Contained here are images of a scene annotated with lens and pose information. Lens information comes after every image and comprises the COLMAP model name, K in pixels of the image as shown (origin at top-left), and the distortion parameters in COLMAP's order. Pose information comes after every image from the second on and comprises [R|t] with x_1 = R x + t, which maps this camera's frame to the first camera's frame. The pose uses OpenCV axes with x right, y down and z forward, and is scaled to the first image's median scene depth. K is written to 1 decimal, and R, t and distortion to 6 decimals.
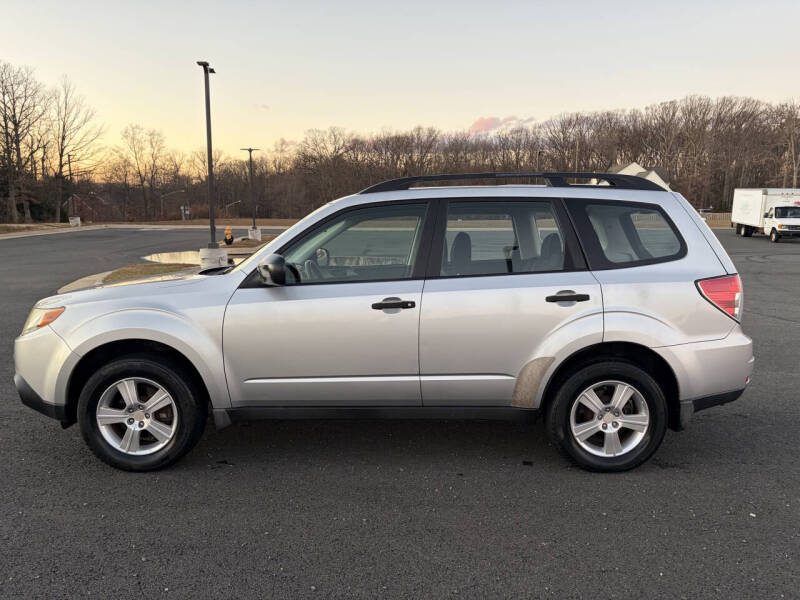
lens RADIAL K [[603.4, 0, 400.1], [0, 603.4, 306.6], [0, 0, 1]] dist [0.046117, -0.046812]
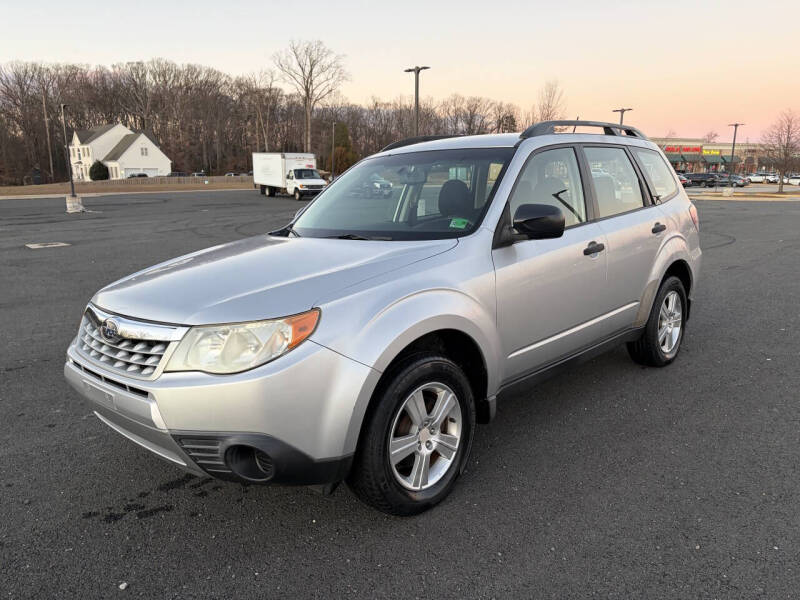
lens RADIAL K [[603.4, 0, 398.7], [0, 603.4, 311.5], [0, 0, 1]] dist [0.046117, -0.046812]
pose [[0.691626, -0.171488, 0.701602, -0.919136], [0.126468, 0.985150, 0.116124, -0.055792], [-0.711097, 0.008416, 0.703044, 0.494340]]
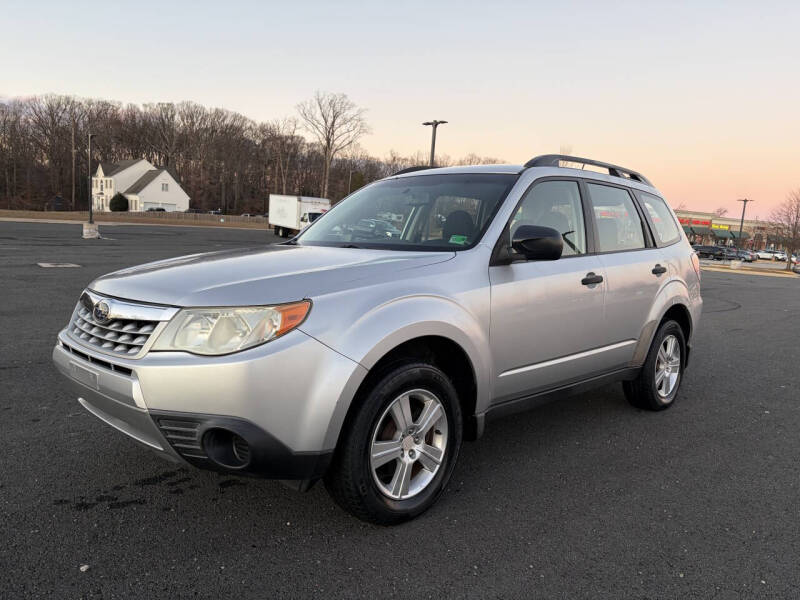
lens RADIAL K [[603.4, 0, 399.0], [0, 603.4, 311.3], [0, 0, 1]] dist [0.046117, -0.046812]
pose [[0.705446, -0.061978, 0.706048, -0.915398], [0.055877, 0.997932, 0.031771, -0.000342], [-0.706557, 0.017039, 0.707451, 0.484688]]
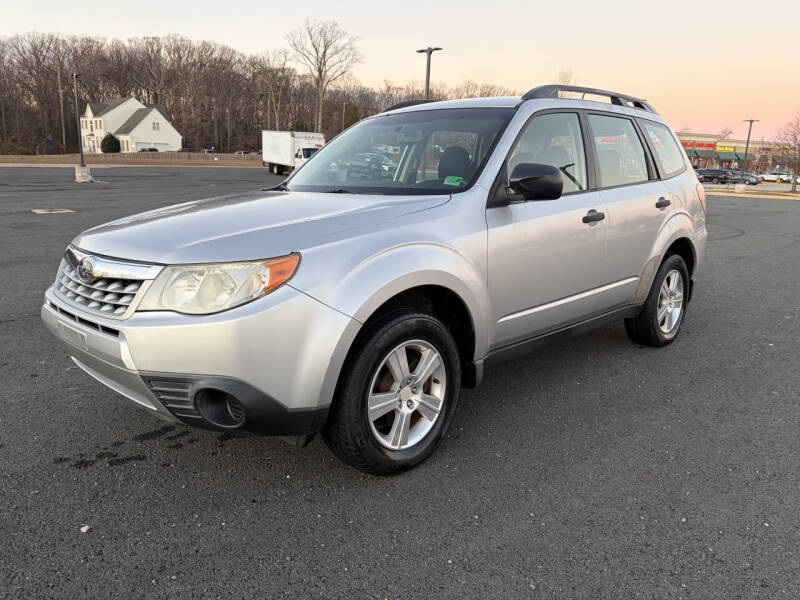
lens RADIAL K [[603.4, 0, 392.6], [0, 603.4, 300.0], [0, 0, 1]] dist [0.046117, -0.046812]
pose [[0.709784, -0.144948, 0.689345, -0.893133], [0.085969, 0.989110, 0.119462, -0.014825], [-0.699154, -0.025530, 0.714516, 0.496075]]
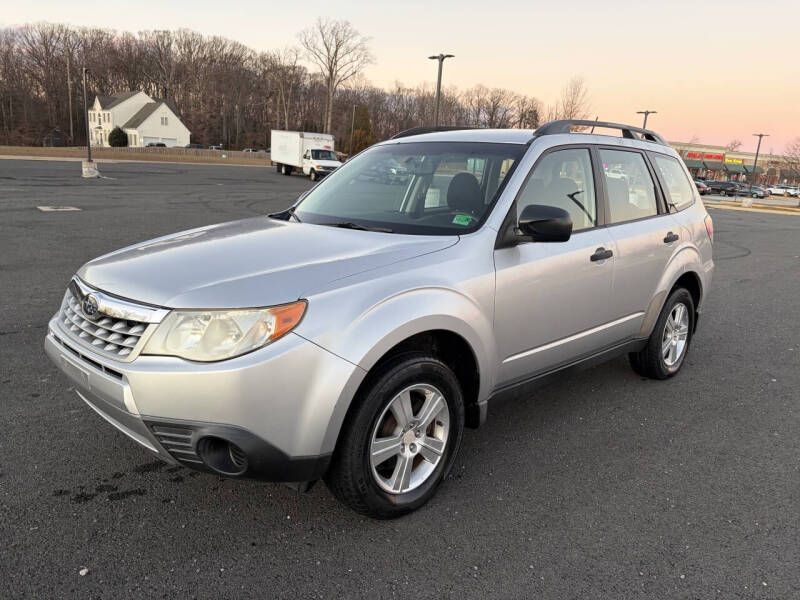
lens RADIAL K [[603.4, 0, 399.8], [0, 603.4, 307.0], [0, 0, 1]] dist [0.046117, -0.046812]
pose [[0.710568, -0.130750, 0.691374, -0.886539], [0.056782, 0.990034, 0.128873, -0.061702], [-0.701333, -0.052315, 0.710911, 0.500855]]
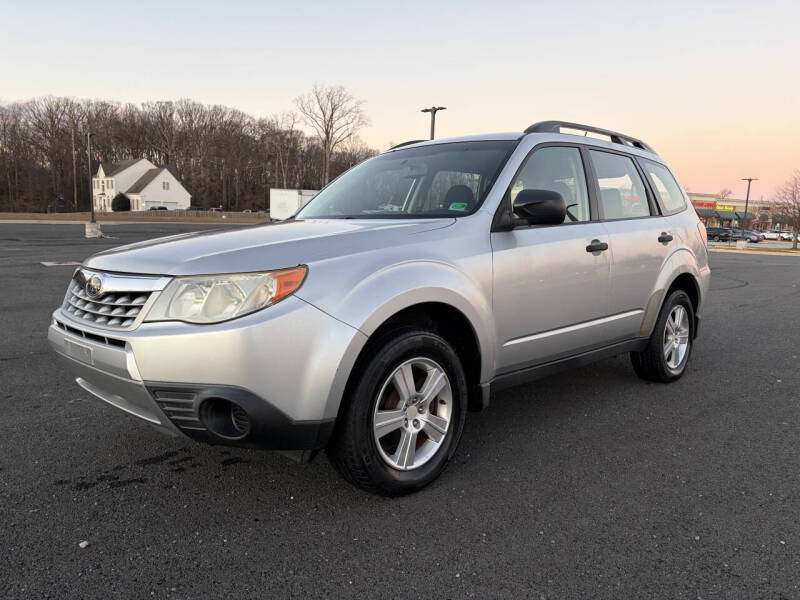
lens RADIAL K [[603.4, 0, 396.6], [0, 603.4, 310.7], [0, 0, 1]] dist [0.046117, -0.046812]
pose [[0.711103, -0.090827, 0.697197, -0.900903], [0.085362, 0.995438, 0.042616, 0.029314], [-0.697887, 0.029210, 0.715612, 0.495211]]
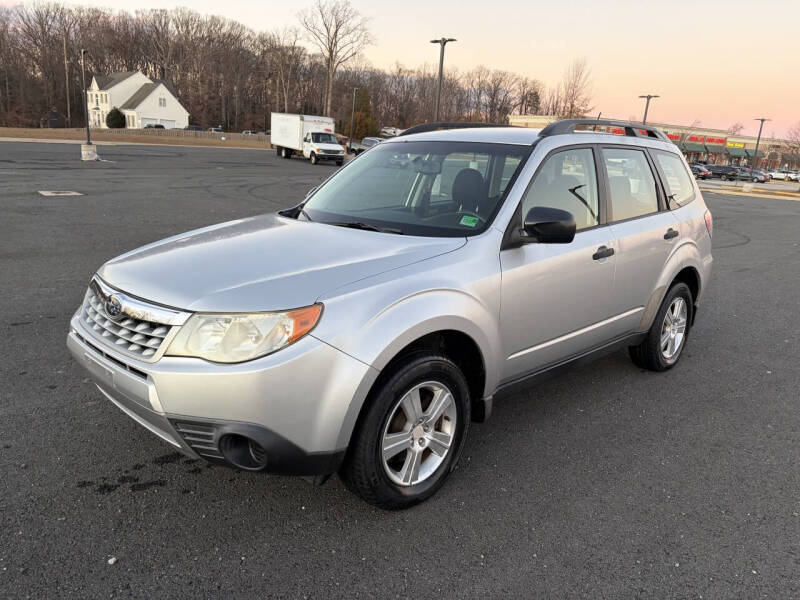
lens RADIAL K [[603.4, 0, 402.3], [0, 603.4, 306.7], [0, 0, 1]] dist [0.046117, -0.046812]
pose [[0.707767, -0.147670, 0.690840, -0.911519], [0.053525, 0.986307, 0.155992, -0.086409], [-0.704416, -0.073429, 0.705979, 0.491091]]
